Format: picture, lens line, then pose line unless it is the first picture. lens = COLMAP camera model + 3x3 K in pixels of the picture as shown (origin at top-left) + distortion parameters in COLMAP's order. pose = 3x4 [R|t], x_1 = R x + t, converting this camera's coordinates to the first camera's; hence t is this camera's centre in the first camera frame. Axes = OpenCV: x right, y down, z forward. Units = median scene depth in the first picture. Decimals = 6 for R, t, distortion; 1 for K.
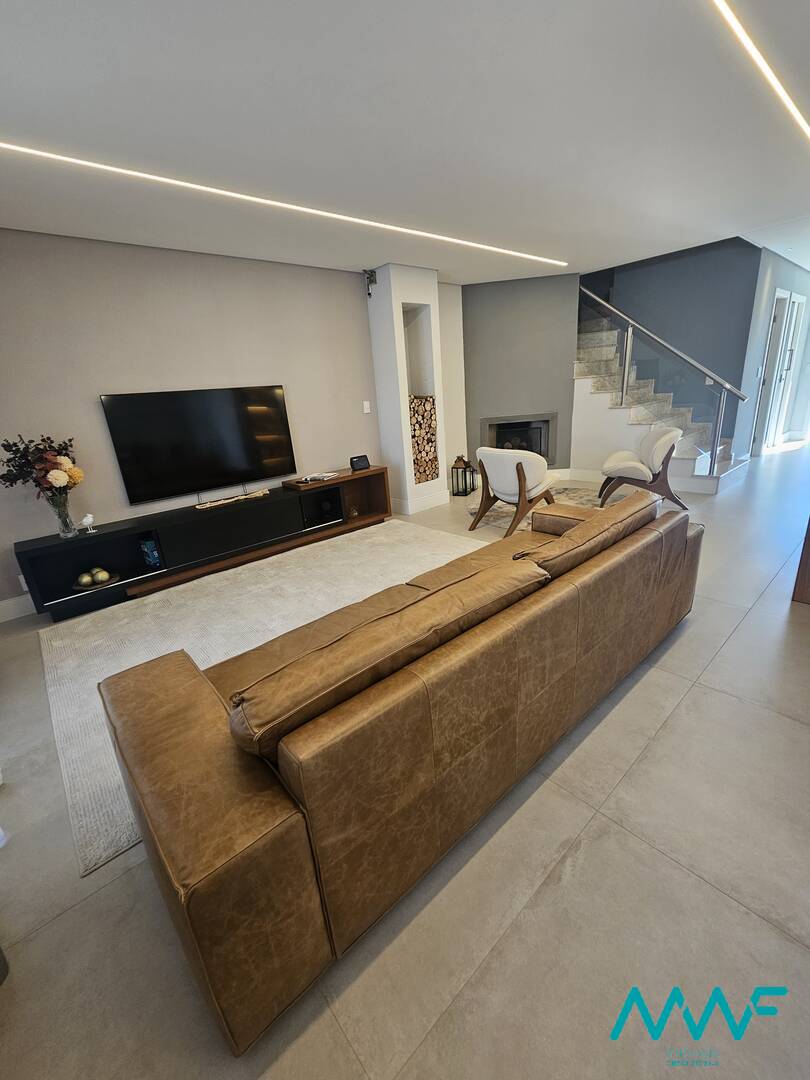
lens RADIAL K [[444.4, 0, 409.8], [0, 444.4, 537.1], [0, 0, 1]] dist [0.003788, -0.000423]
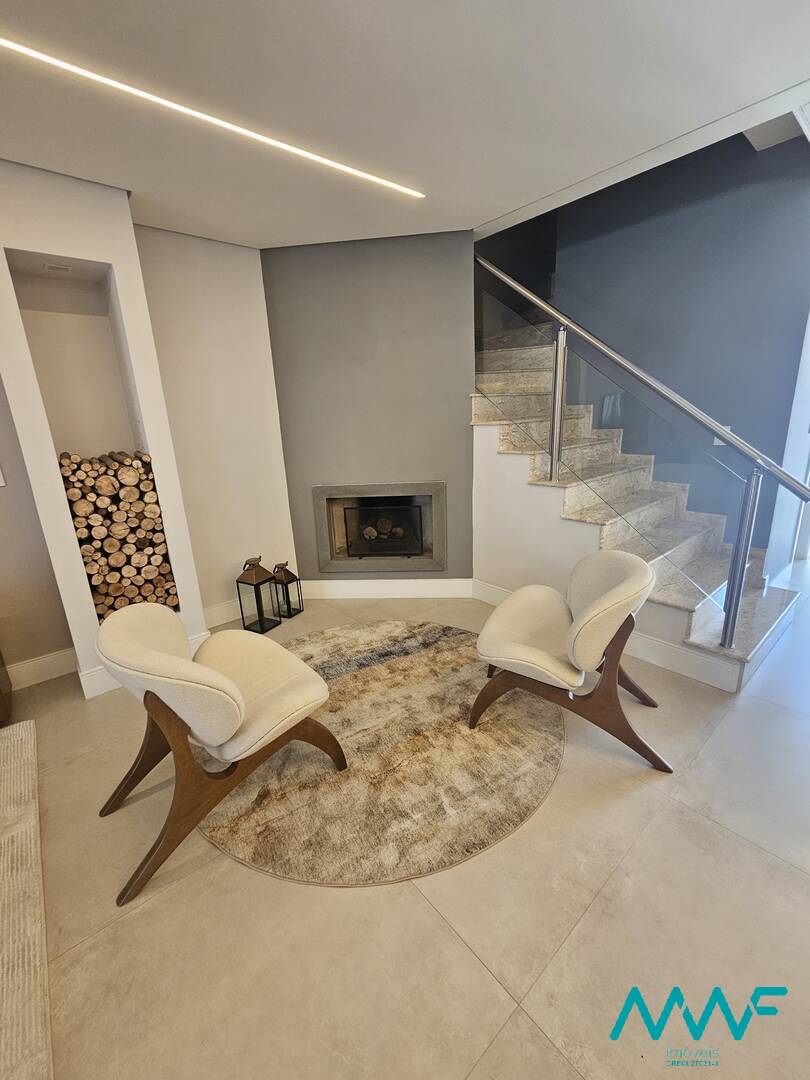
lens RADIAL K [[444.4, 0, 406.4], [0, 444.4, 535.5], [0, 0, 1]] dist [0.003788, -0.000423]
pose [[0.999186, 0.037317, -0.015329, 0.343876], [-0.038081, 0.997867, -0.053016, -0.213943], [0.013318, 0.053556, 0.998476, 0.521730]]
